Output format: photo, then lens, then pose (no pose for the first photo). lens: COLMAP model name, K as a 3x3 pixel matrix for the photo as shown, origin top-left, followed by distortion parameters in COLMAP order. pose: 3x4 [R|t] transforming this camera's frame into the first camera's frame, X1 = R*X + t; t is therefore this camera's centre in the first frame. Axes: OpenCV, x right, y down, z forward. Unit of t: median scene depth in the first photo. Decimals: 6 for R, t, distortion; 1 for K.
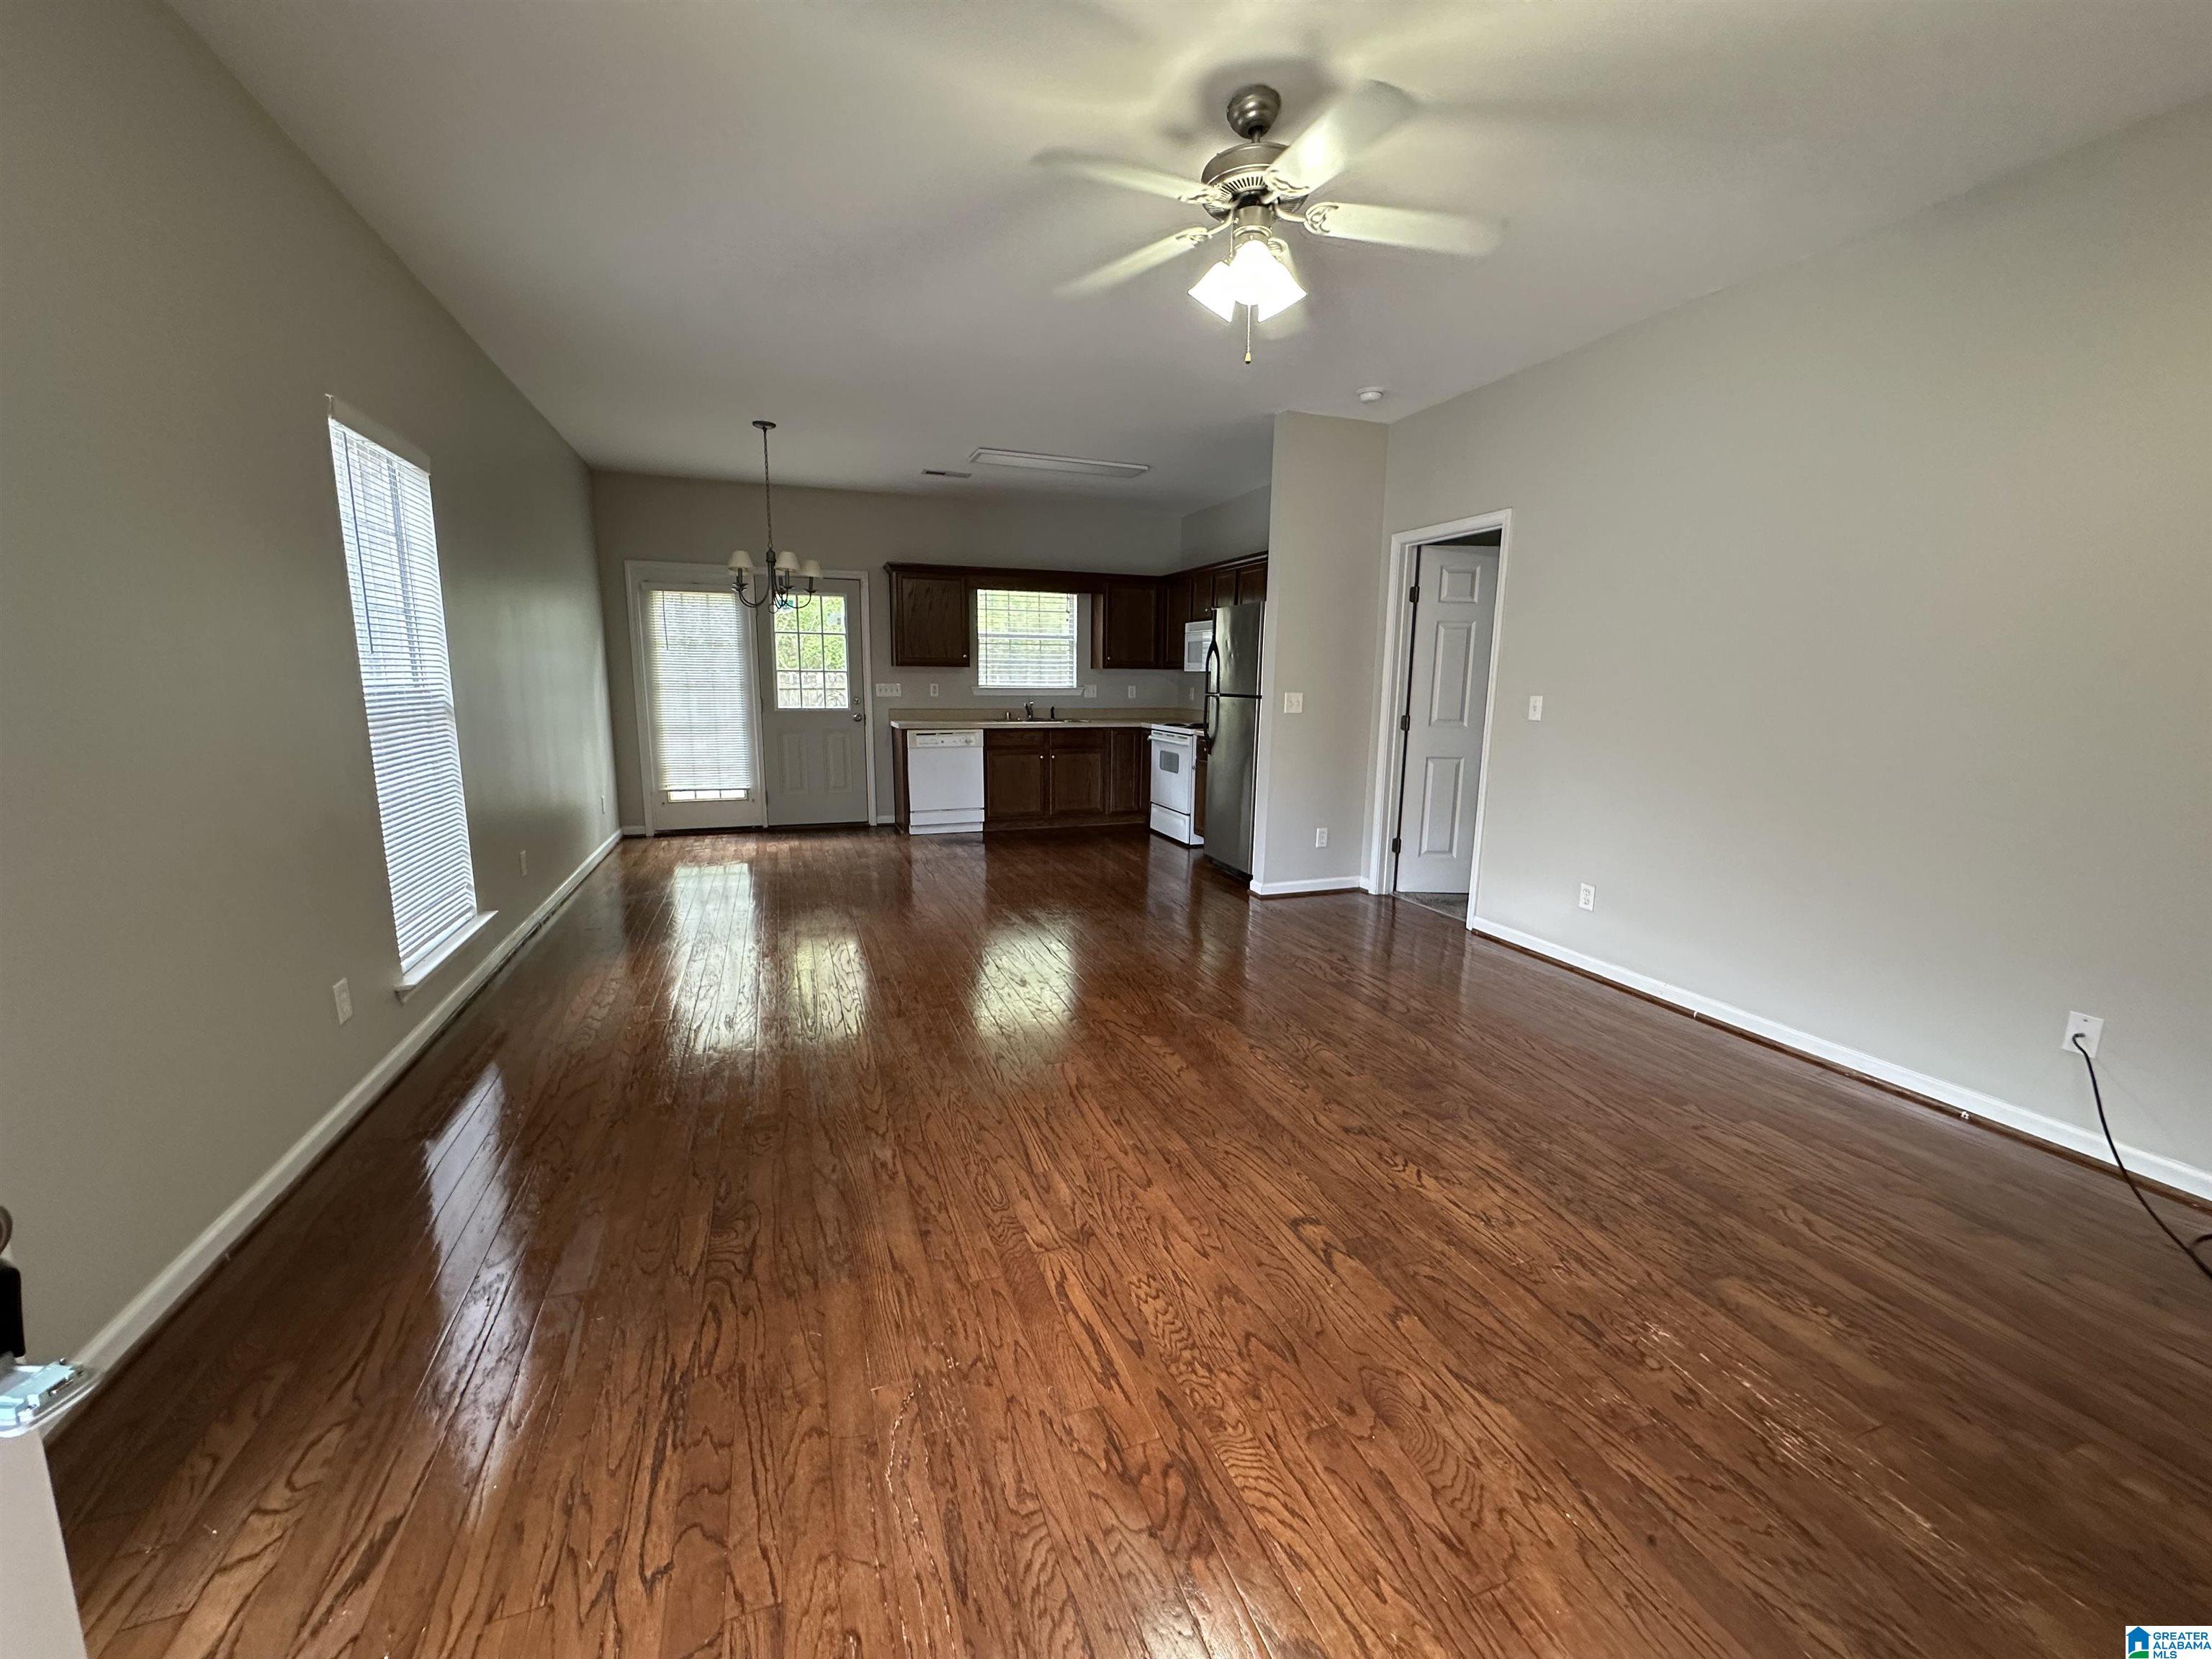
lens RADIAL K [[881.7, 0, 1106.0], [0, 881.7, 829.5], [0, 0, 1]] dist [-0.001277, -0.000029]
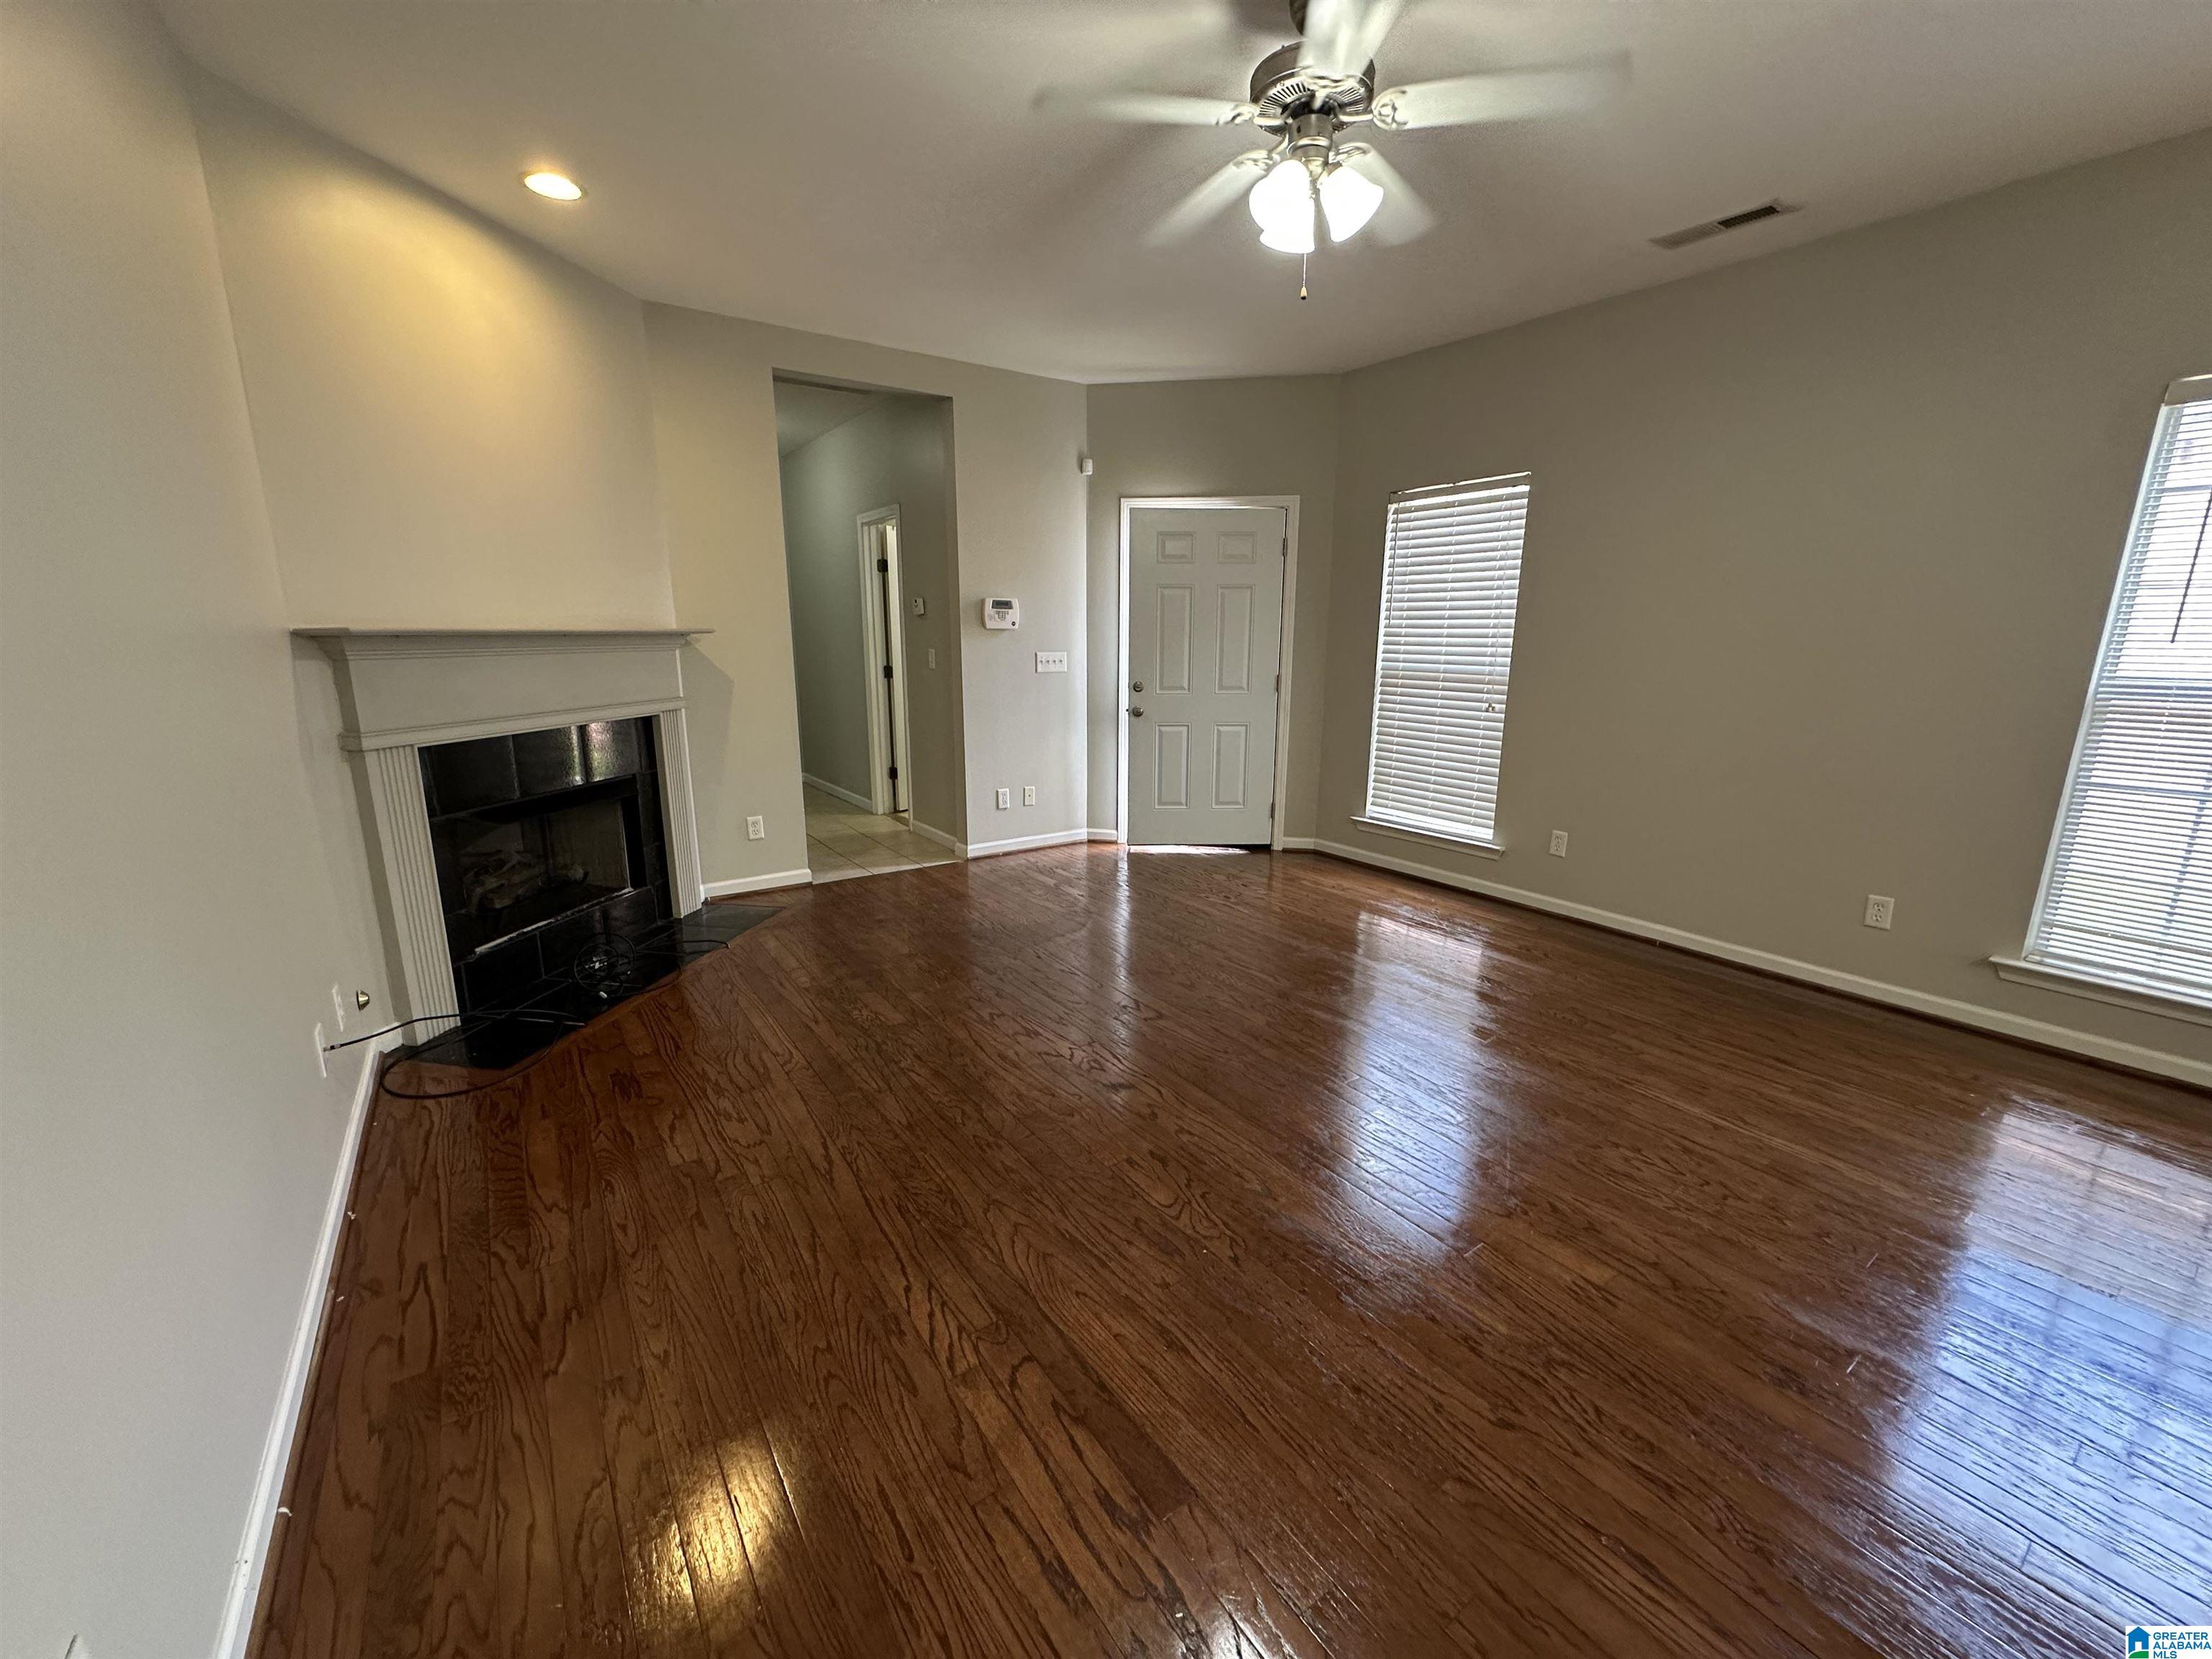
lens RADIAL K [[881.7, 0, 1106.0], [0, 881.7, 829.5], [0, 0, 1]] dist [-0.001277, -0.000029]
pose [[-0.966964, 0.035289, -0.252459, 0.278954], [-0.063656, 0.925569, 0.373189, -0.164334], [0.246838, 0.376930, -0.892746, 0.912222]]
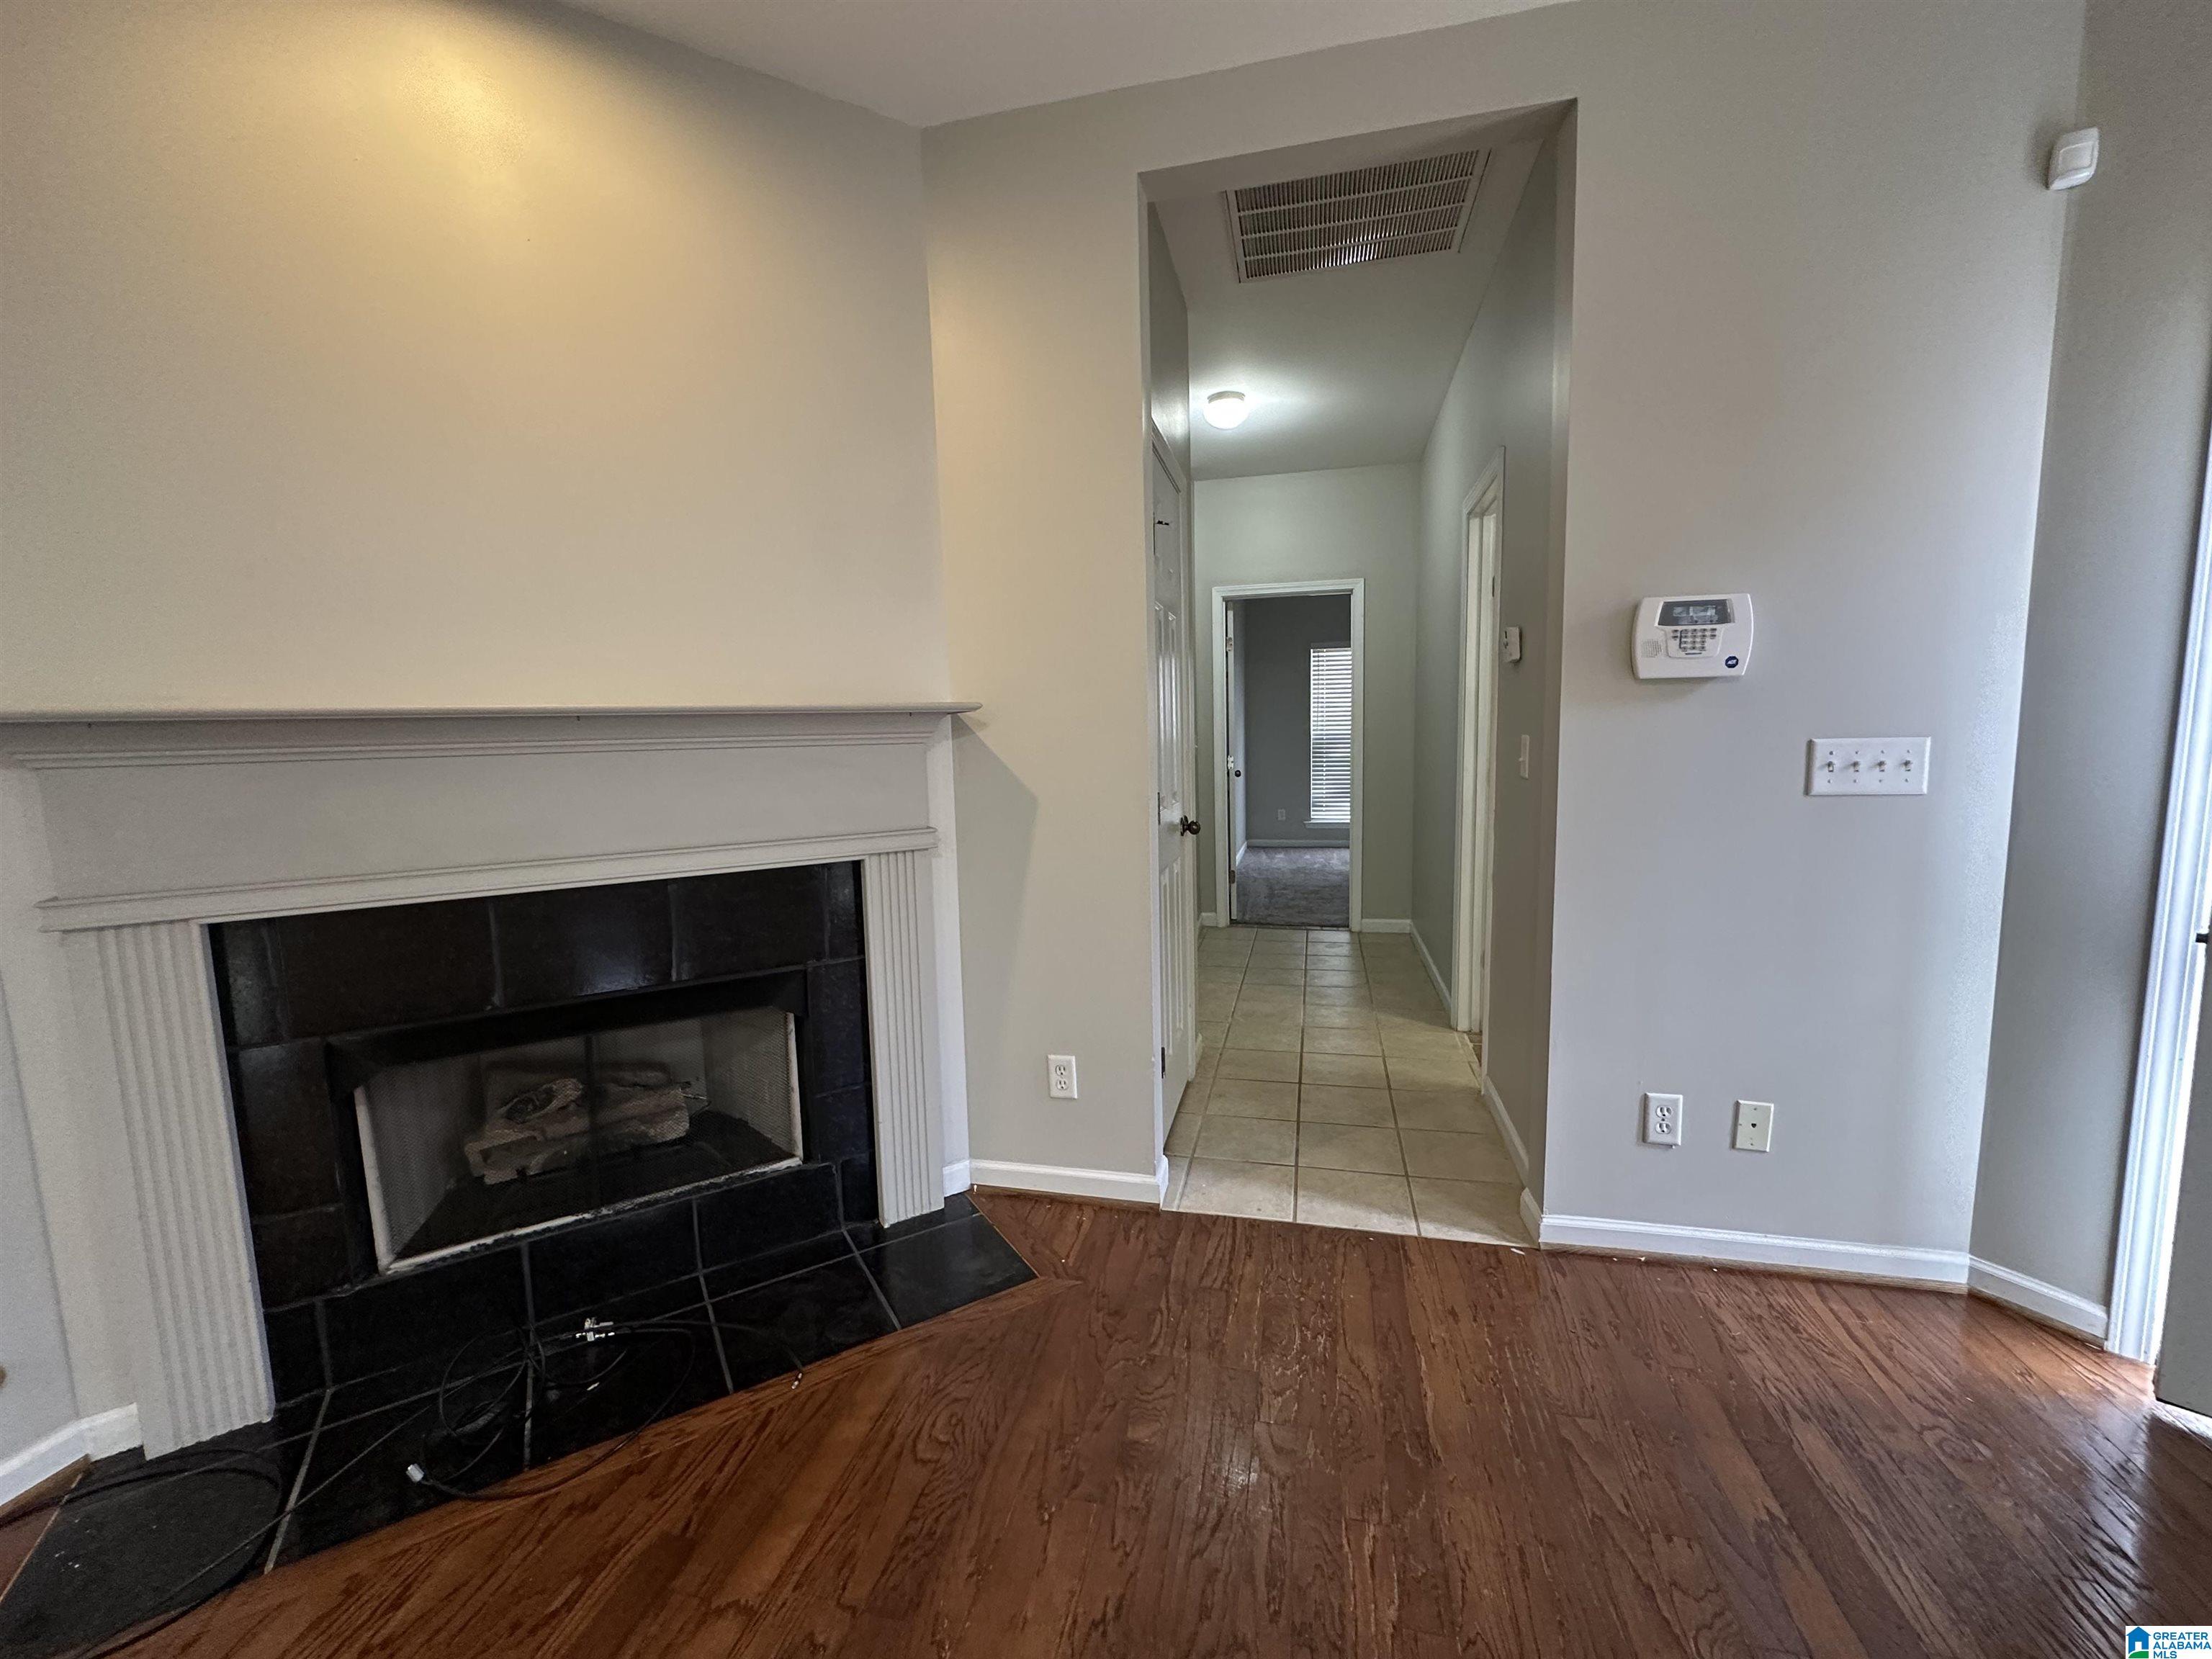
lens RADIAL K [[881.7, 0, 1106.0], [0, 881.7, 829.5], [0, 0, 1]] dist [-0.001277, -0.000029]
pose [[-0.832493, -0.060208, 0.550755, 0.127726], [0.103955, 0.959448, 0.262019, -0.054573], [-0.544196, 0.275382, -0.792474, 0.343830]]
